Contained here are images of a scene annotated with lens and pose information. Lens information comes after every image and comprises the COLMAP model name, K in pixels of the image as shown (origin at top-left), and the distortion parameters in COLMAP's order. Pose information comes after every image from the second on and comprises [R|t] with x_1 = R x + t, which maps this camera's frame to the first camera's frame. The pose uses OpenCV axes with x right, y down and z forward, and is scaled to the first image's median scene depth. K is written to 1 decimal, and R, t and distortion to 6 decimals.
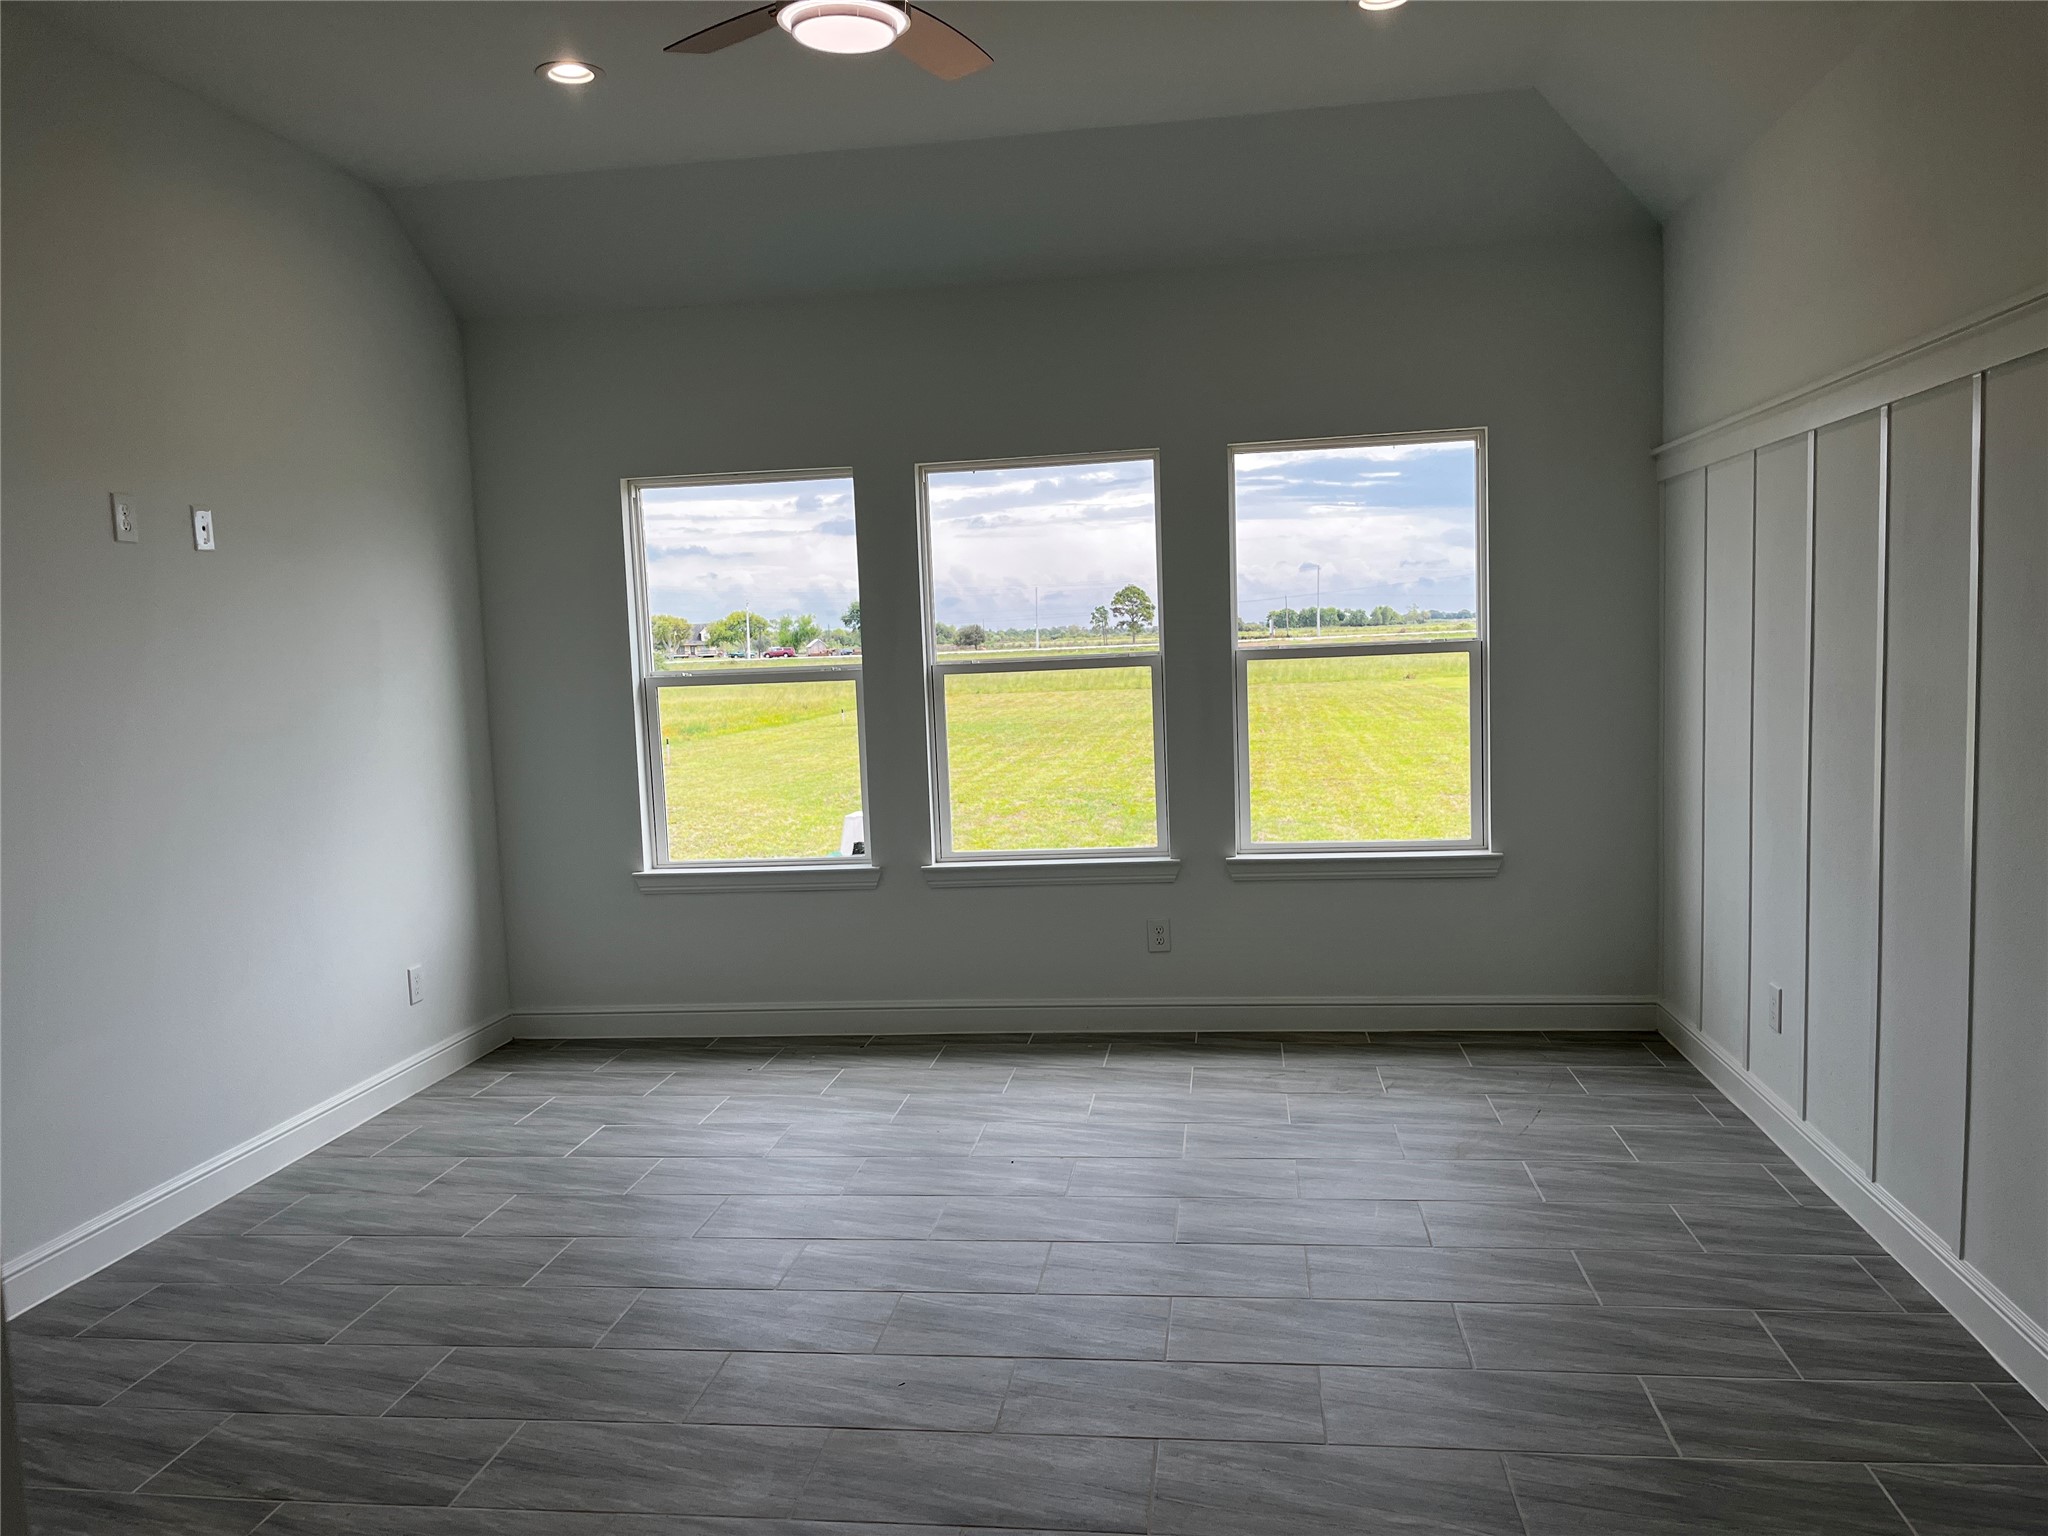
lens RADIAL K [[1567.3, 0, 1014.4], [0, 1567.3, 774.8], [0, 0, 1]] dist [0.072866, -0.105307]
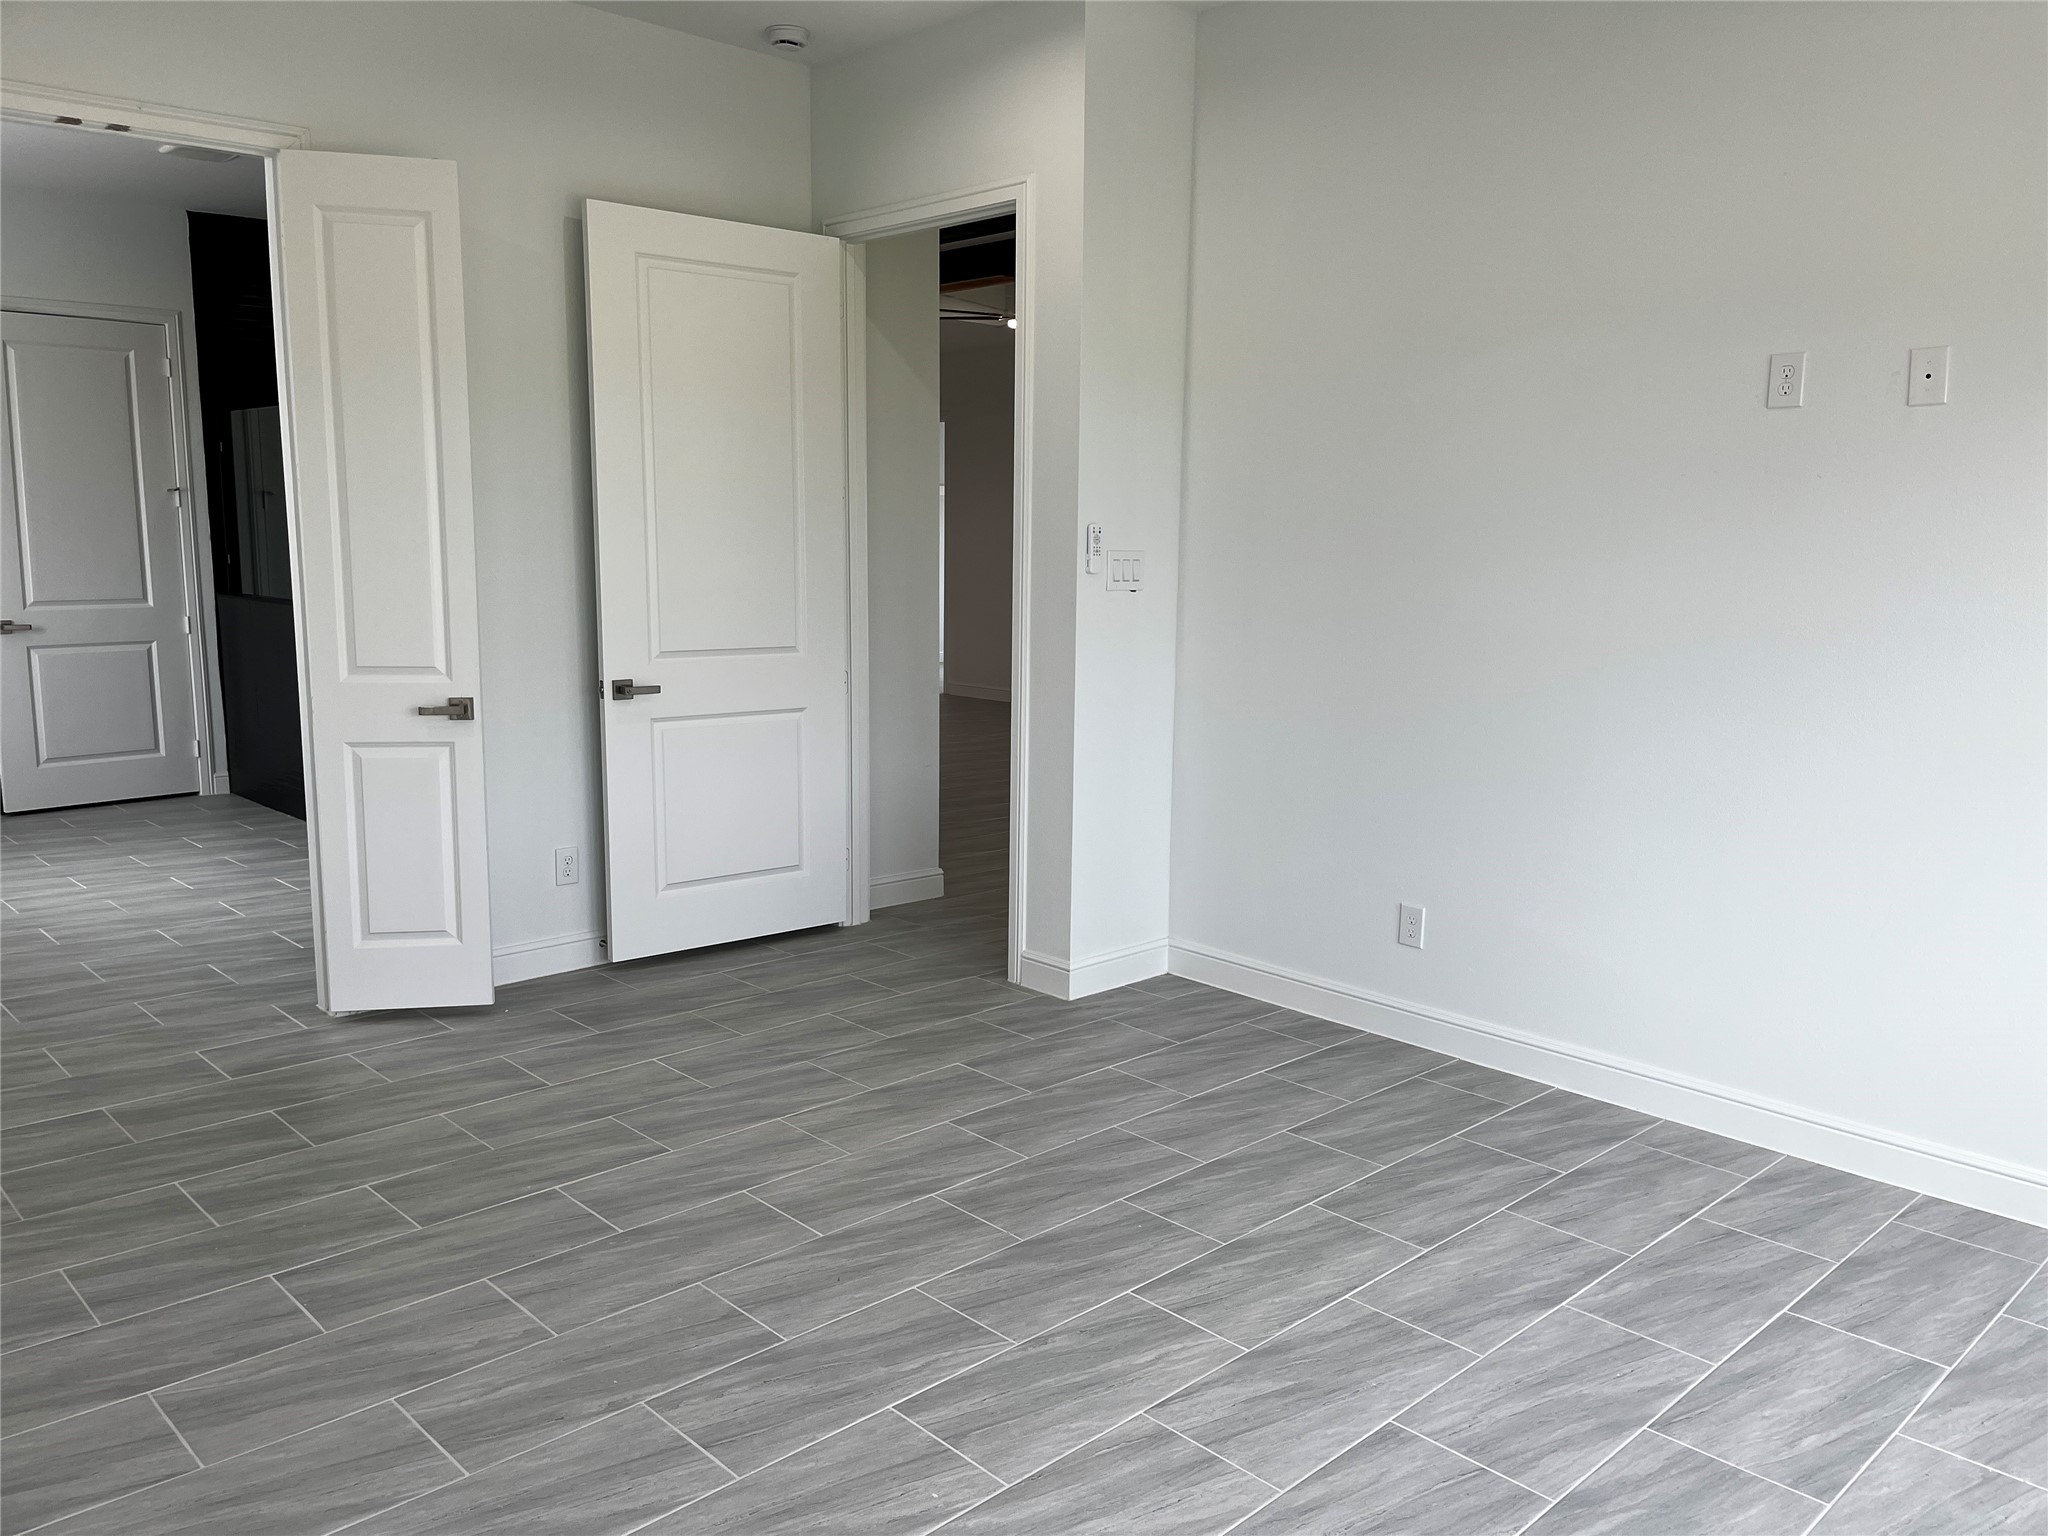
lens RADIAL K [[1536.8, 0, 1030.3], [0, 1536.8, 775.9], [0, 0, 1]] dist [0.073765, -0.113875]
pose [[-0.620740, 0.152012, -0.769139, 0.452106], [-0.055412, 0.970064, 0.236443, -0.135553], [0.782056, 0.189389, -0.593734, 1.286901]]
